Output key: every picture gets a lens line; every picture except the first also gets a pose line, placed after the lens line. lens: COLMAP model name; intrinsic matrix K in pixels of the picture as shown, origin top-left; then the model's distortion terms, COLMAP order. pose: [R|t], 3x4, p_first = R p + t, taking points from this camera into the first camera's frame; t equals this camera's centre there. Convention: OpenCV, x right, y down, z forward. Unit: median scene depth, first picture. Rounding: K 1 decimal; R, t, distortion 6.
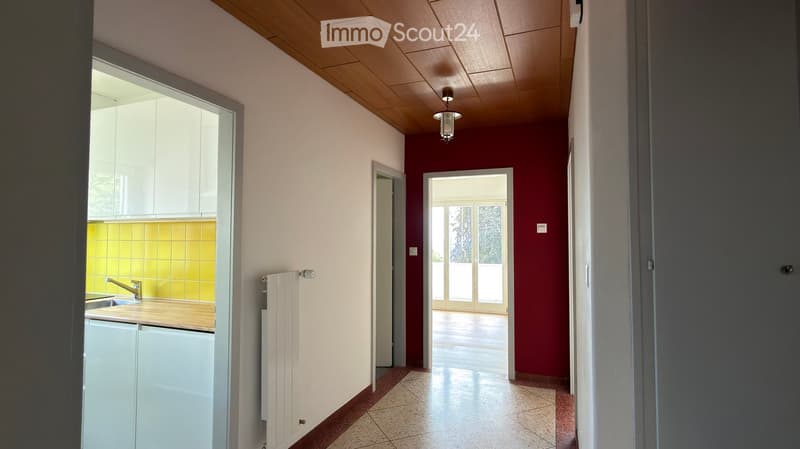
lens RADIAL K [[407.0, 0, 400.0], [0, 407.0, 224.5], [0, 0, 1]] dist [-0.002334, -0.000319]
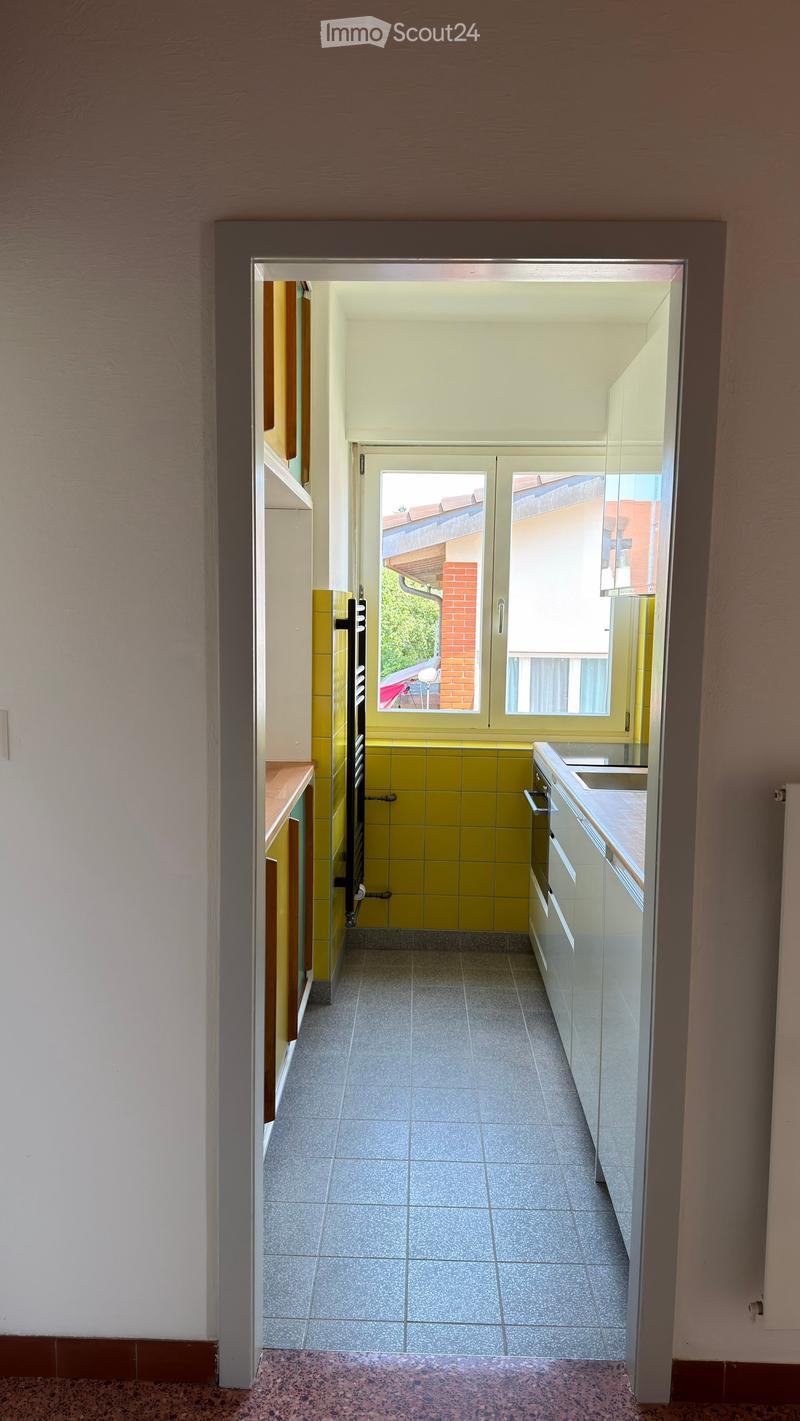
lens RADIAL K [[982.0, 0, 400.0], [0, 982.0, 710.5], [0, 0, 1]] dist [0.006187, 0.001009]
pose [[0.334505, 0.103985, -0.936640, 0.187034], [0.010421, 0.993425, 0.114011, -0.009647], [0.942336, -0.047898, 0.331222, 0.351031]]
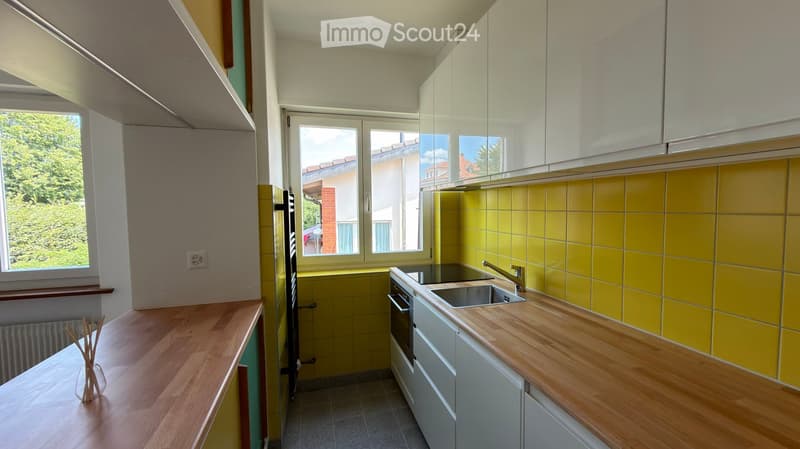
lens RADIAL K [[309.9, 0, 400.0], [0, 309.9, 224.5], [0, 0, 1]] dist [-0.001452, -0.000070]
pose [[0.605451, 0.039094, -0.794922, -0.339931], [0.029499, 0.997004, 0.071501, 0.018548], [0.795336, -0.066740, 0.602484, 0.504702]]
